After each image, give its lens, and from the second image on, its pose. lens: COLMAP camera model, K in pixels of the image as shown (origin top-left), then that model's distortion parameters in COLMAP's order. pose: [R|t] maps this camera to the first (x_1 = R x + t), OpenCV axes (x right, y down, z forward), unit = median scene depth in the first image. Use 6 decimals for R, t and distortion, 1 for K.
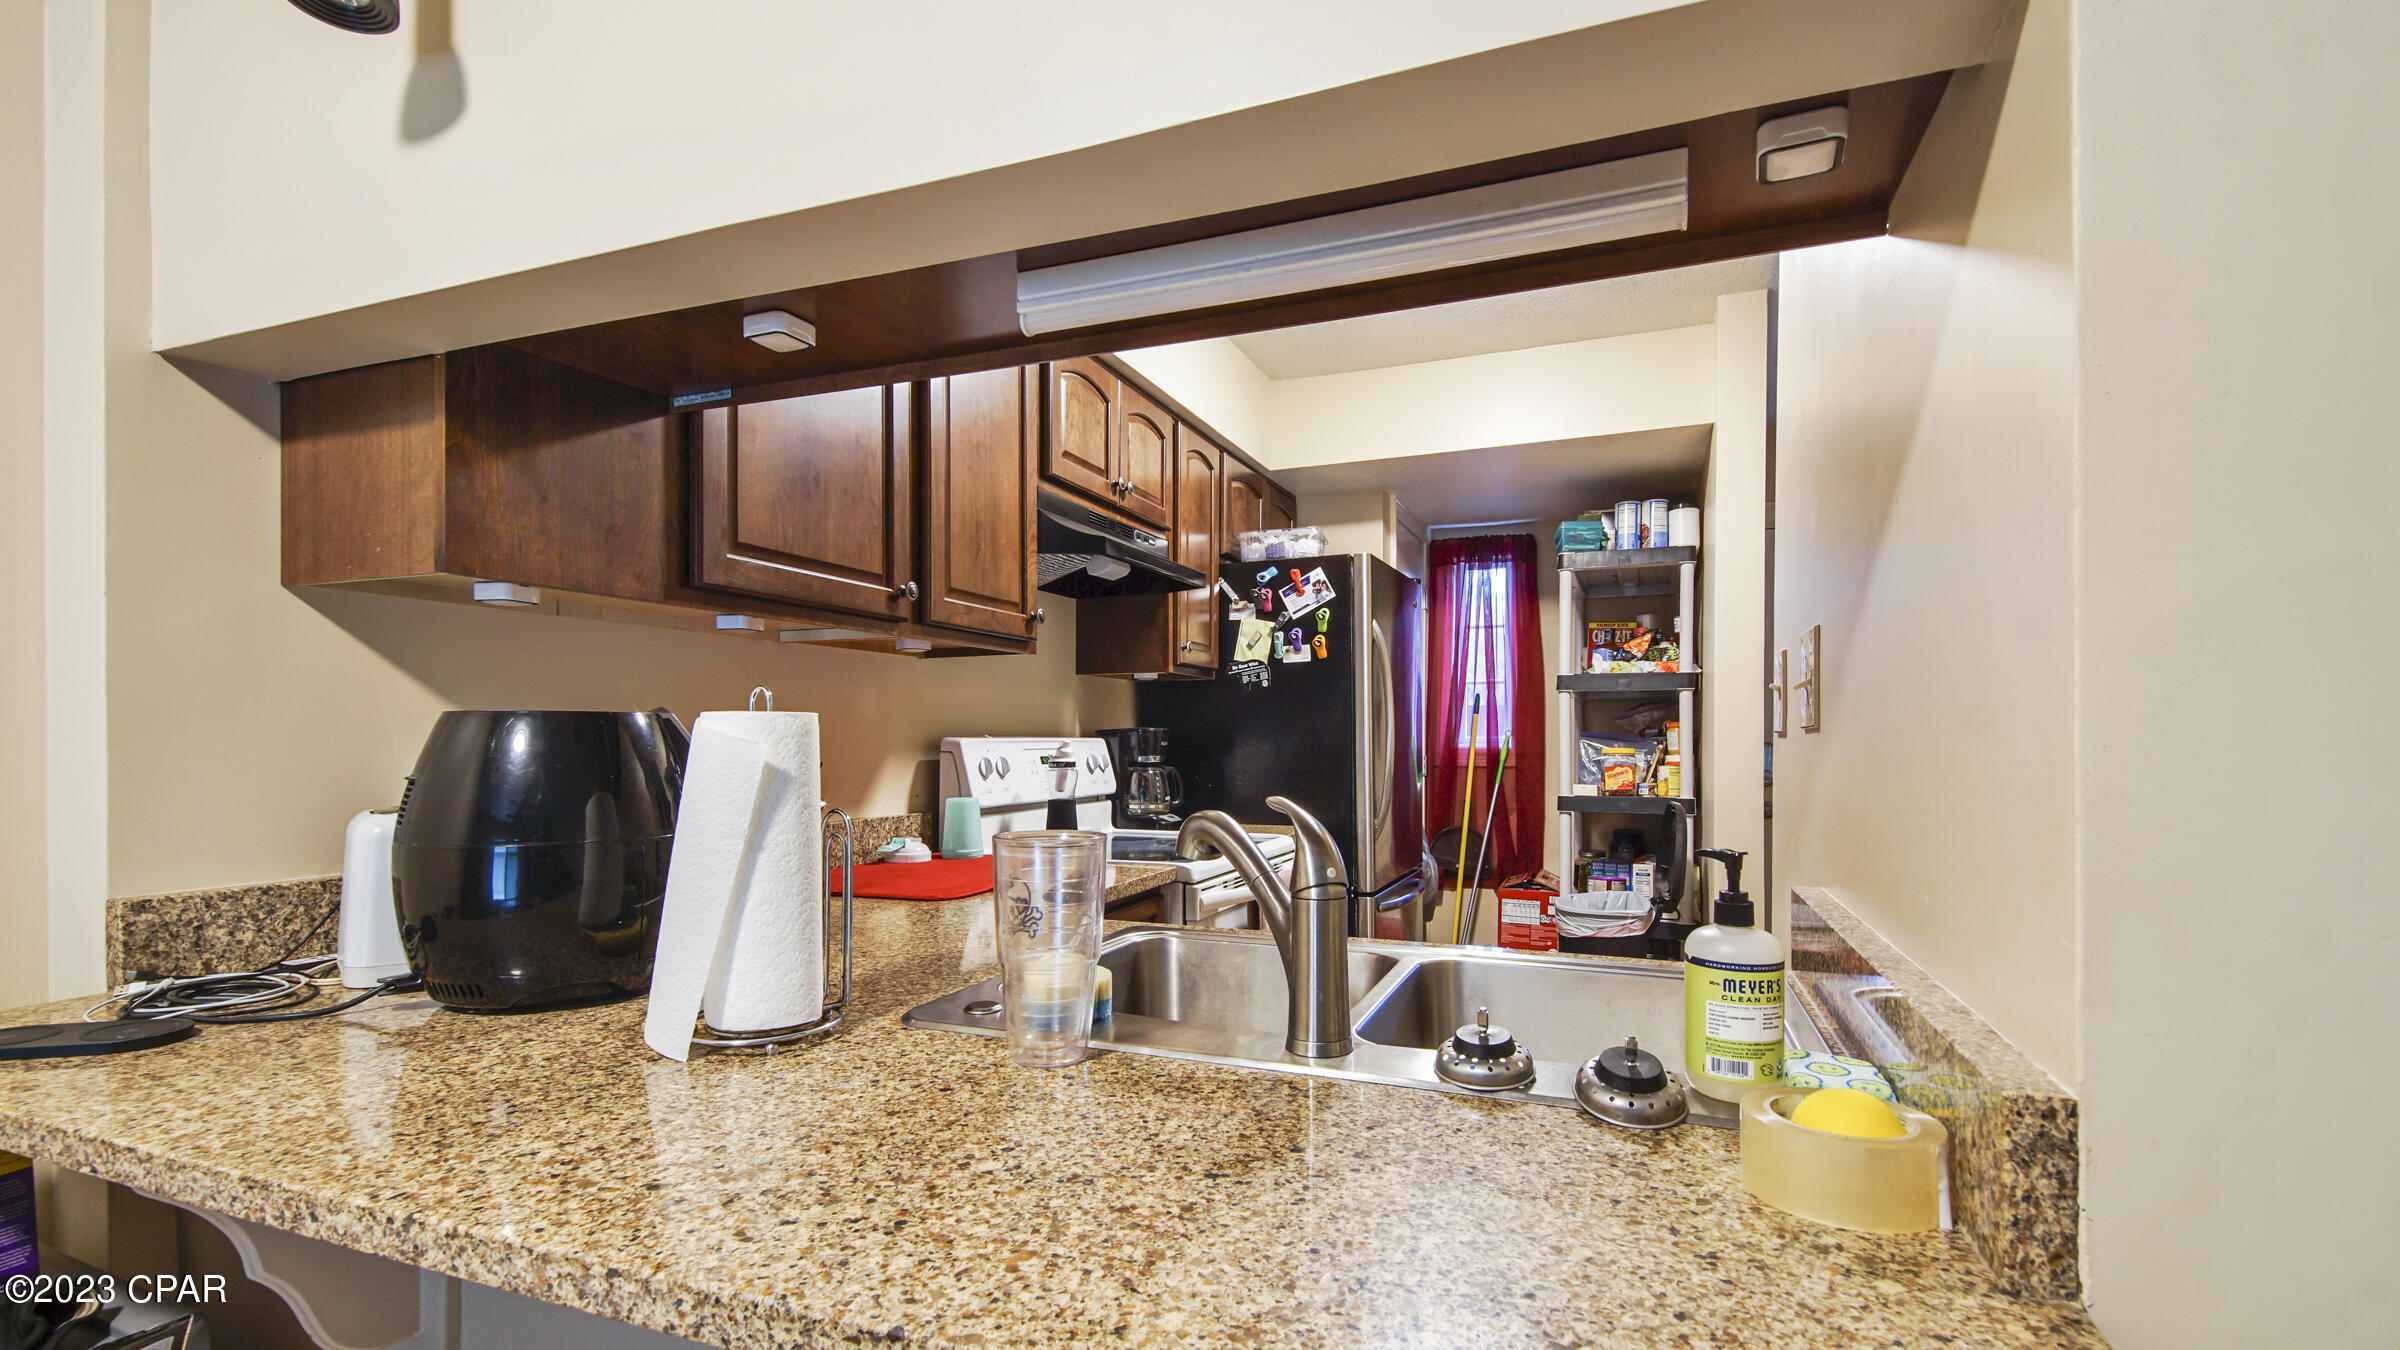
lens RADIAL K [[1066.3, 0, 1203.9], [0, 1066.3, 700.0], [0, 0, 1]] dist [0.042291, -0.025119]
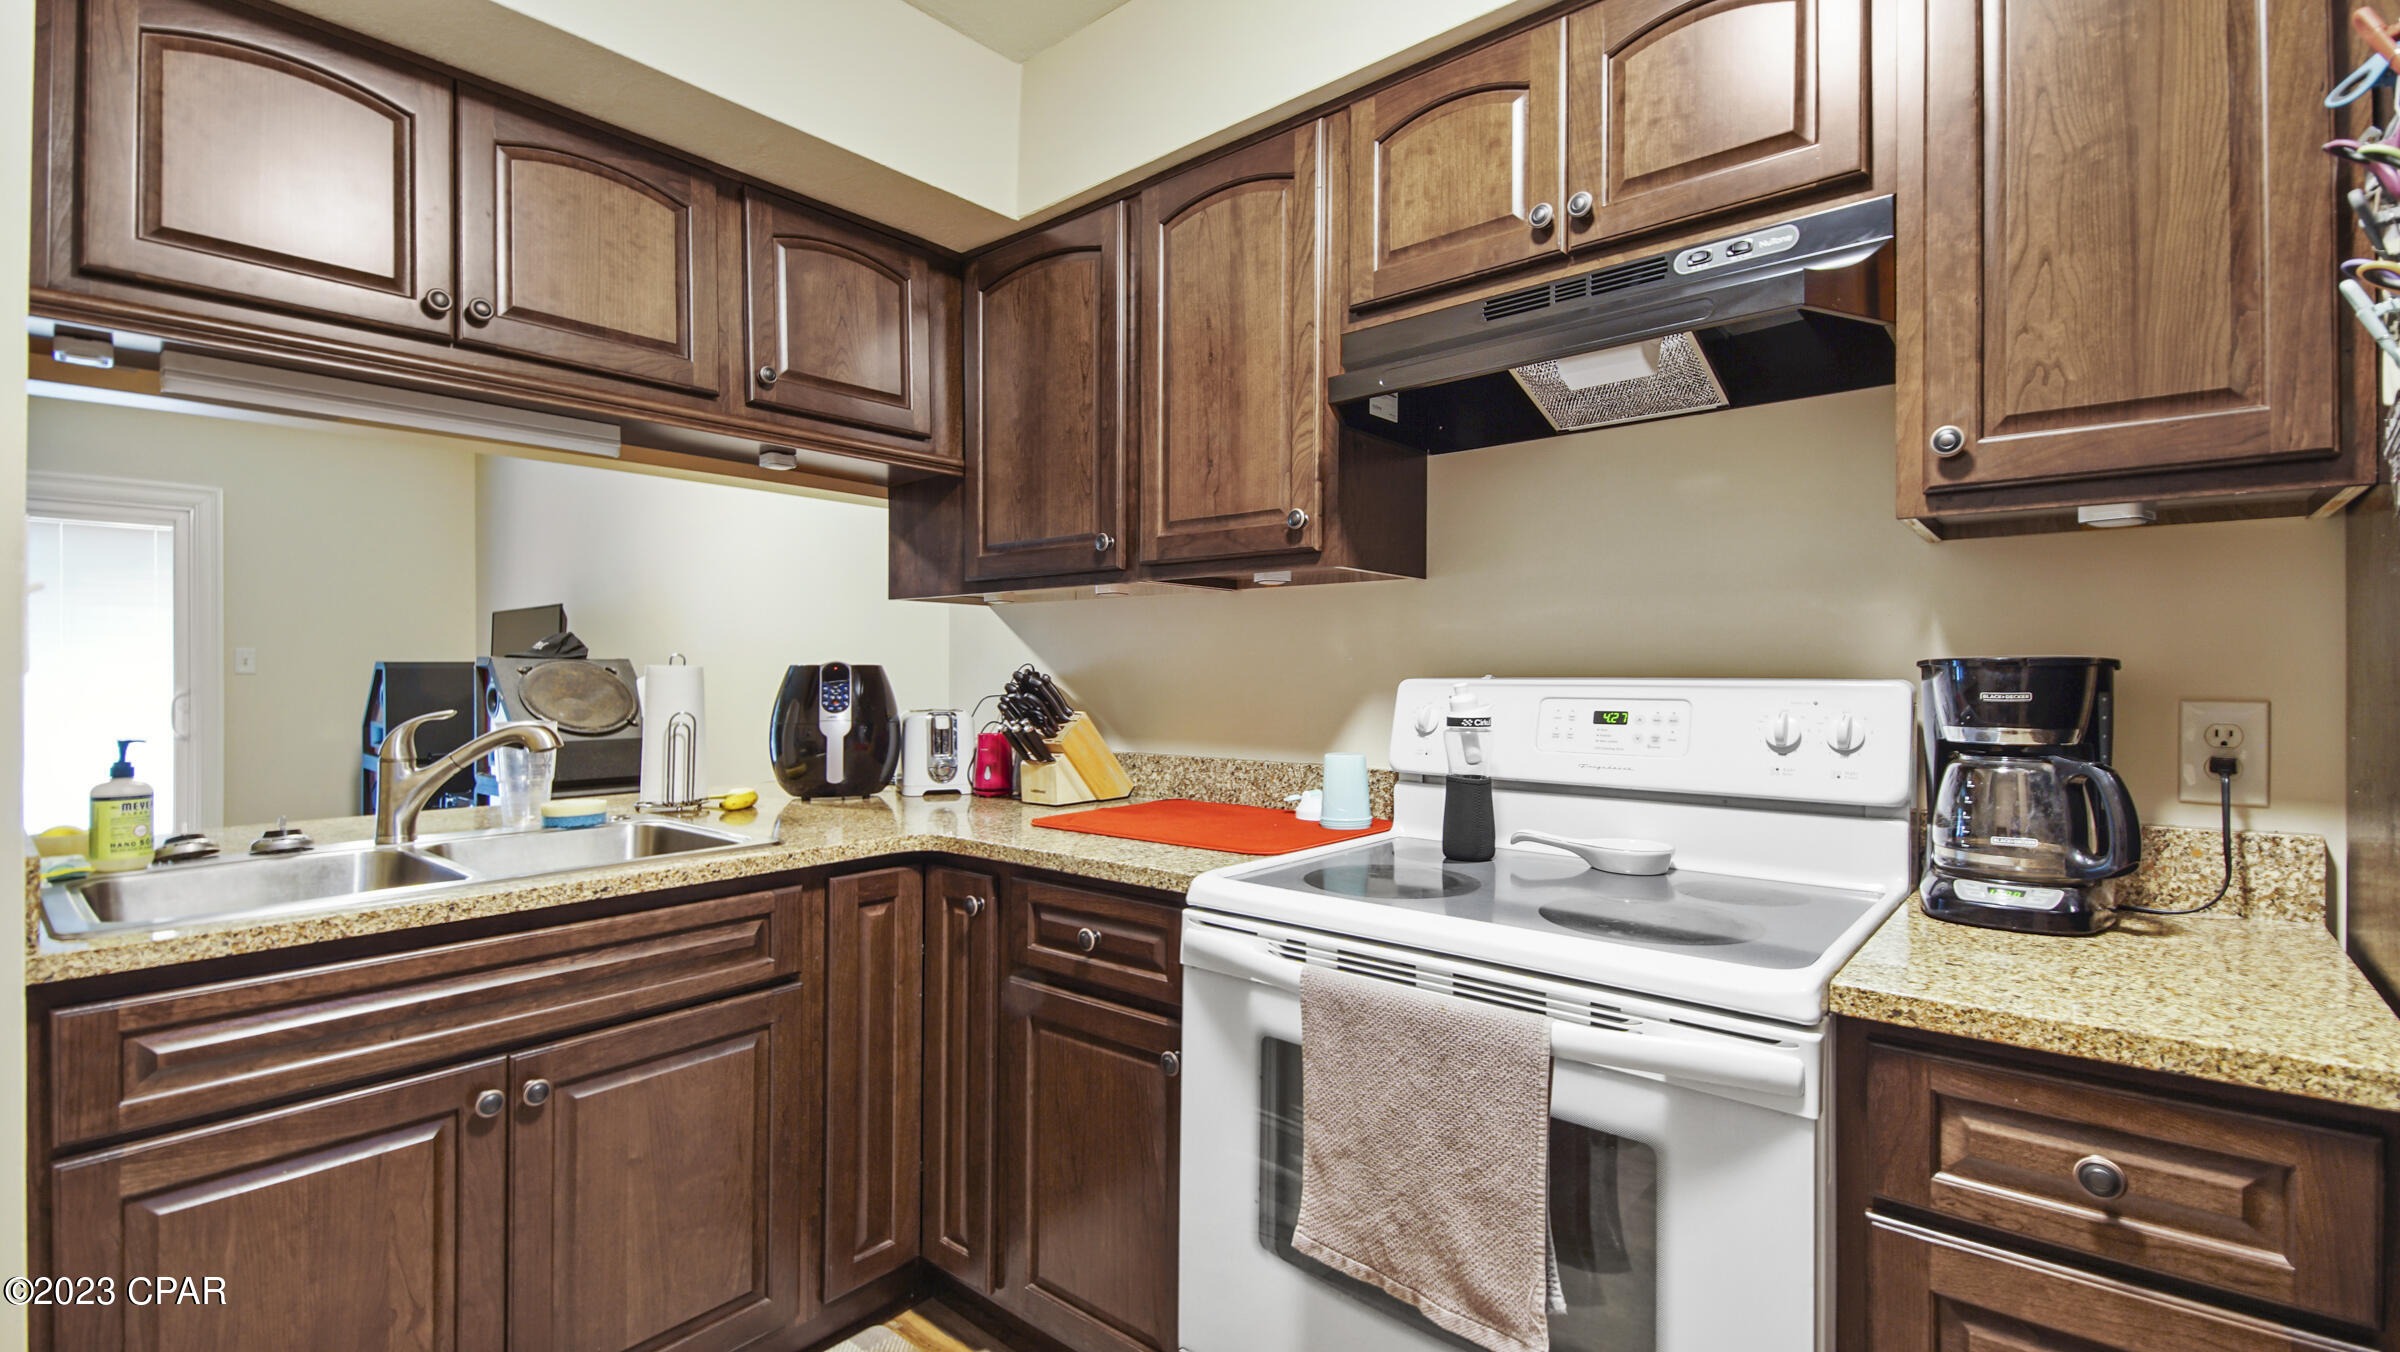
lens RADIAL K [[1066.3, 0, 1203.9], [0, 1066.3, 701.0], [0, 0, 1]] dist [0.042291, -0.025119]
pose [[-0.321886, 0.019869, -0.946570, 0.477137], [0.027334, 0.999558, 0.011686, 0.038163], [0.946384, -0.022112, -0.322287, 1.043380]]
